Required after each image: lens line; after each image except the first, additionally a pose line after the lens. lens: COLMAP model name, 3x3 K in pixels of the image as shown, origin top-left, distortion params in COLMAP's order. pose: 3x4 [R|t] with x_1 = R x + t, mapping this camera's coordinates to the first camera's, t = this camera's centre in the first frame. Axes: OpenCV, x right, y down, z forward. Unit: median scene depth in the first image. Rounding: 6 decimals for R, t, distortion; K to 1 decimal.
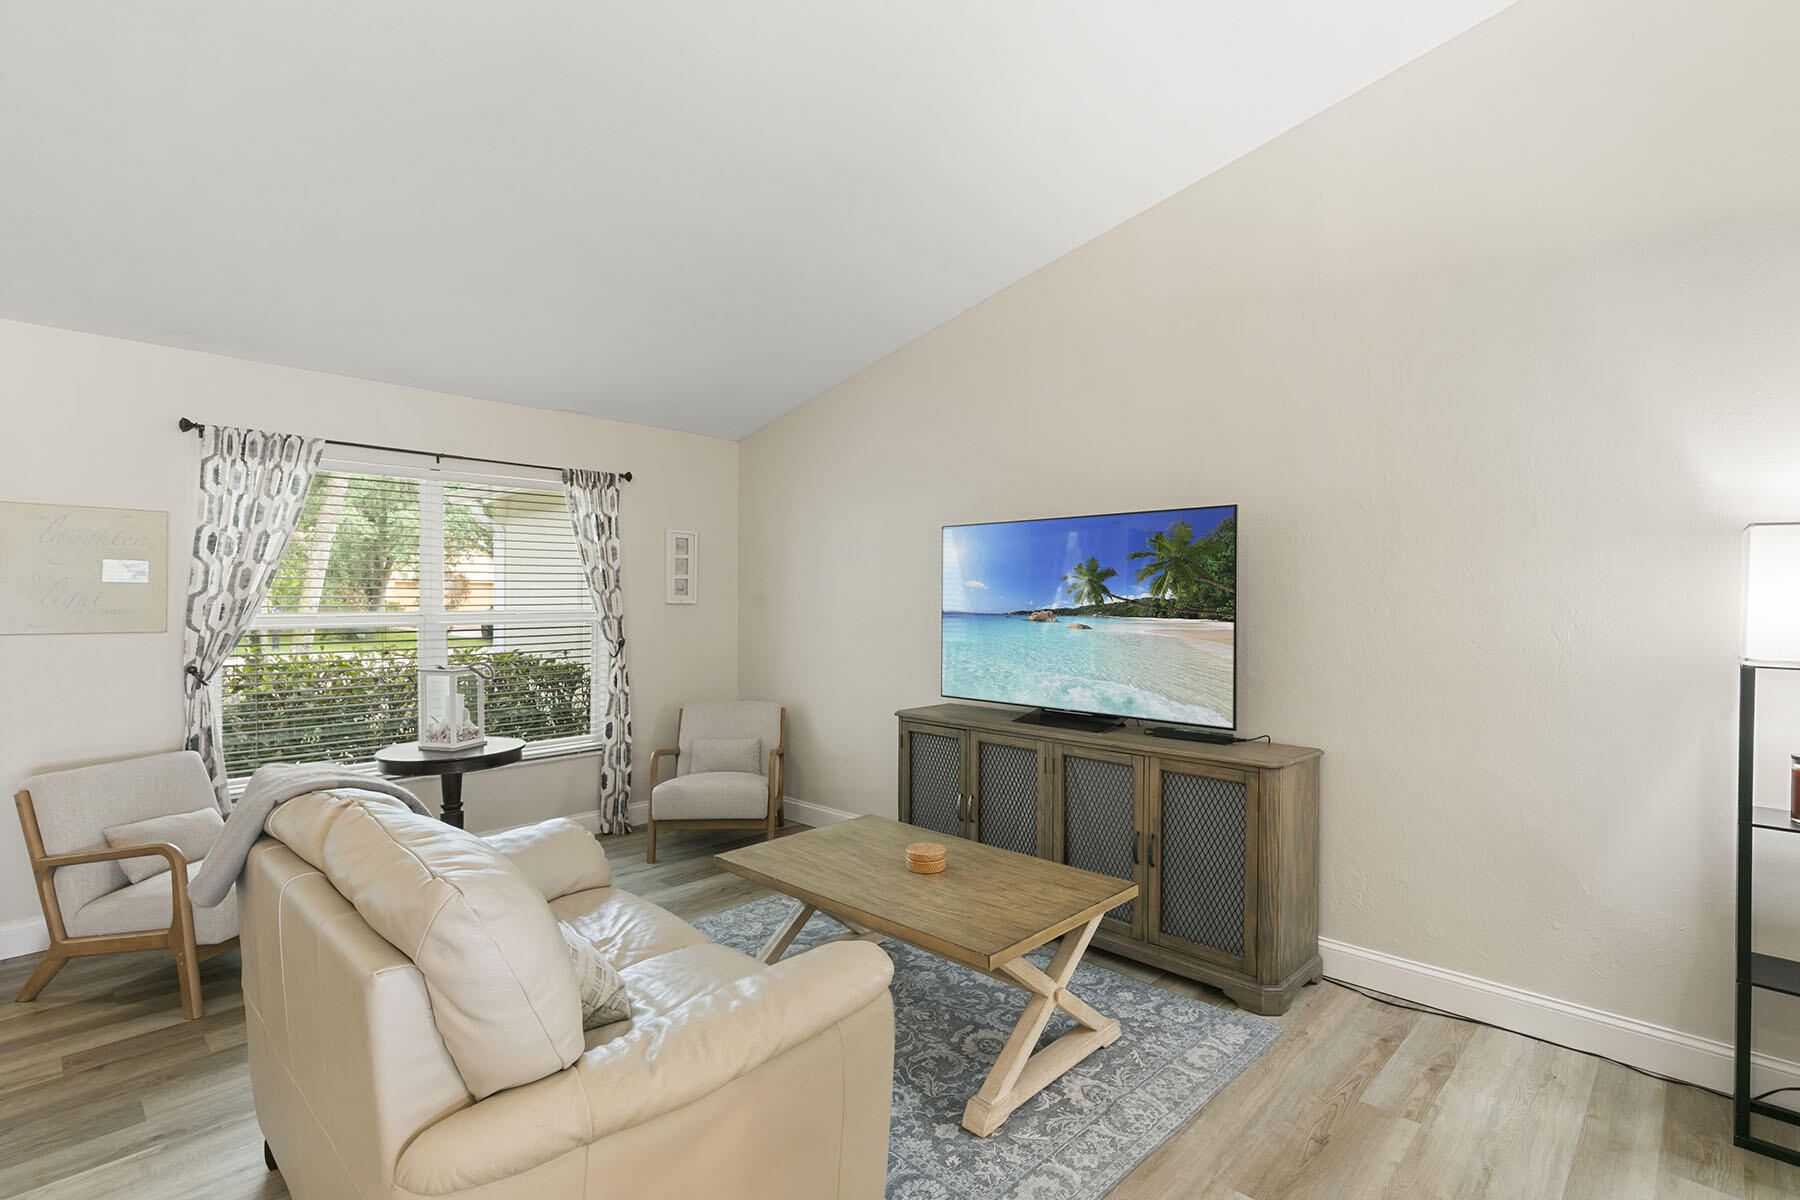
lens RADIAL K [[860.1, 0, 901.8], [0, 860.1, 599.1], [0, 0, 1]] dist [0.000967, 0.000093]
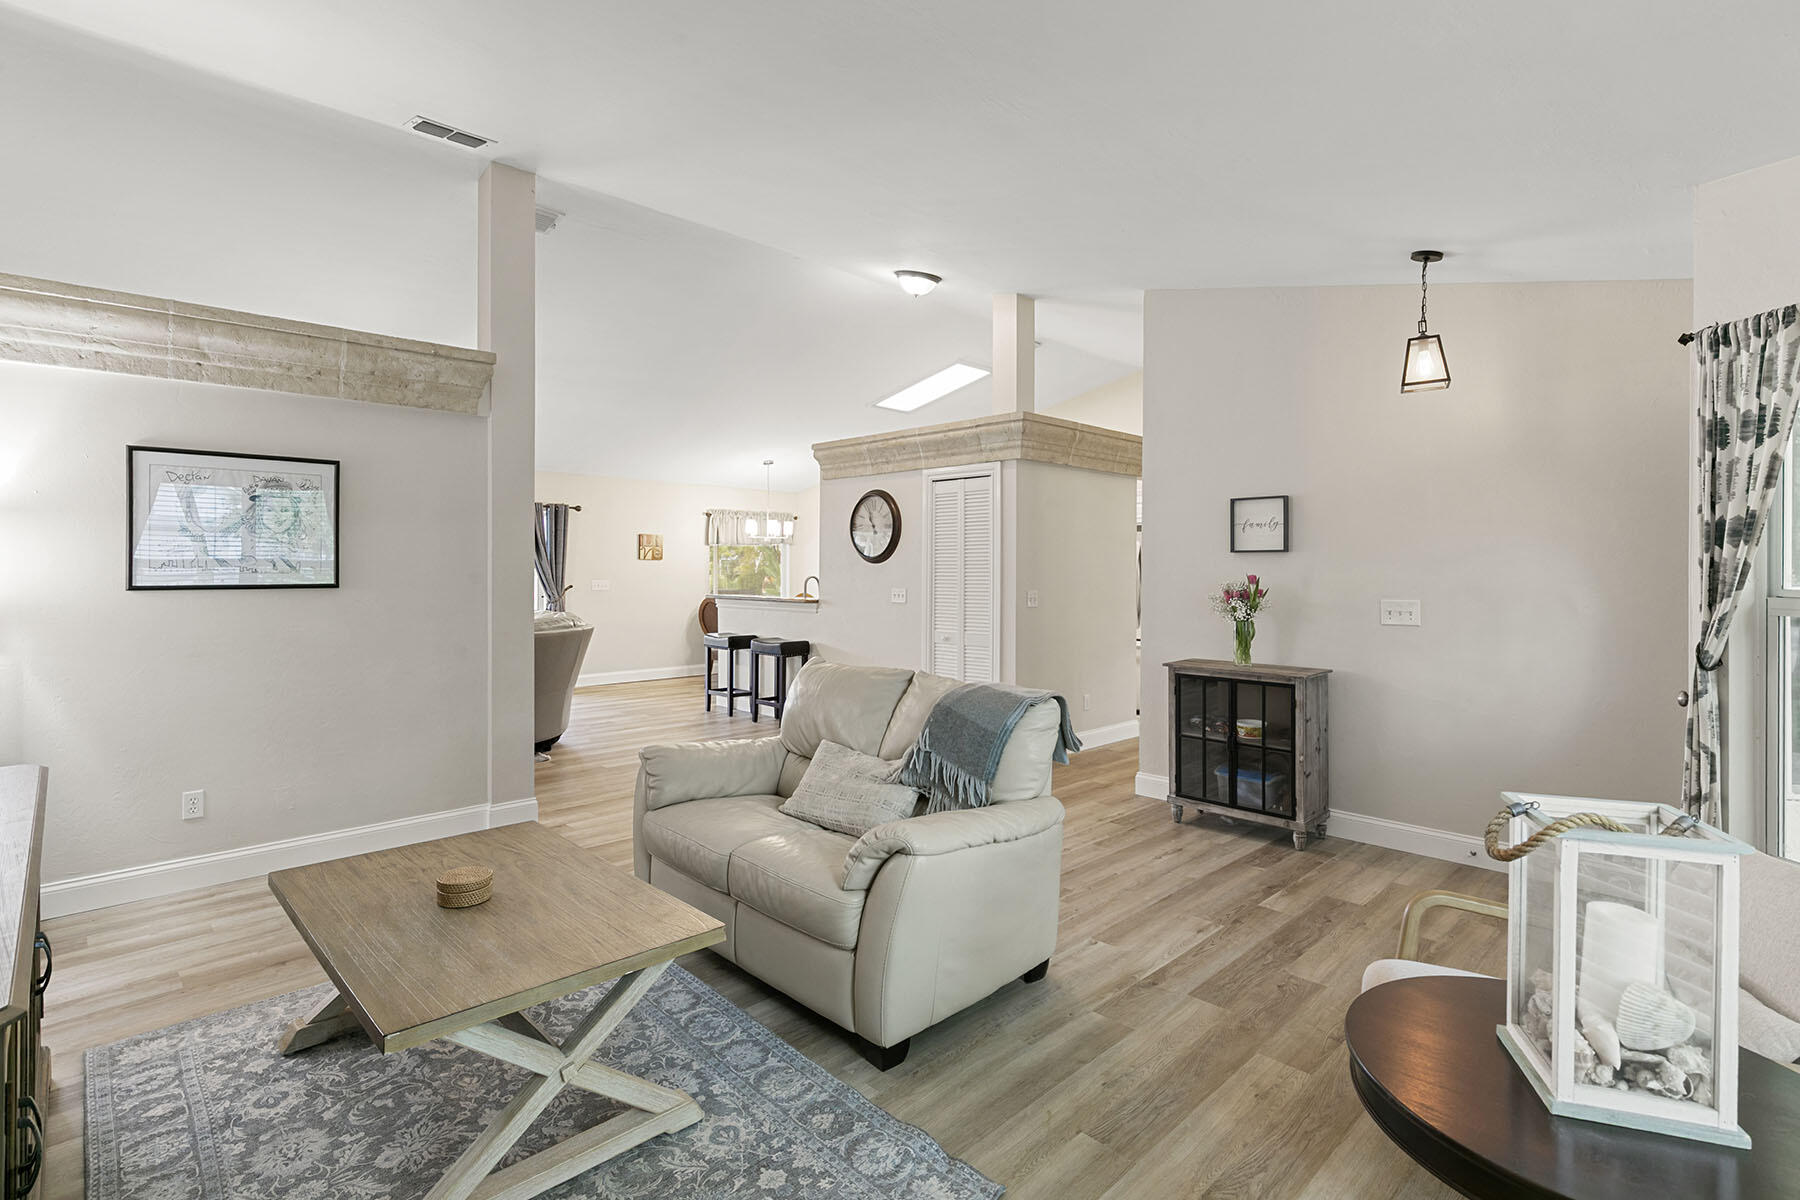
lens RADIAL K [[860.1, 0, 899.3], [0, 860.1, 584.3], [0, 0, 1]] dist [0.000967, 0.000093]
pose [[-0.999568, -0.008295, 0.028185, -0.385530], [-0.007666, 0.999721, 0.022364, -0.002137], [-0.028362, 0.022138, -0.999353, 1.731958]]
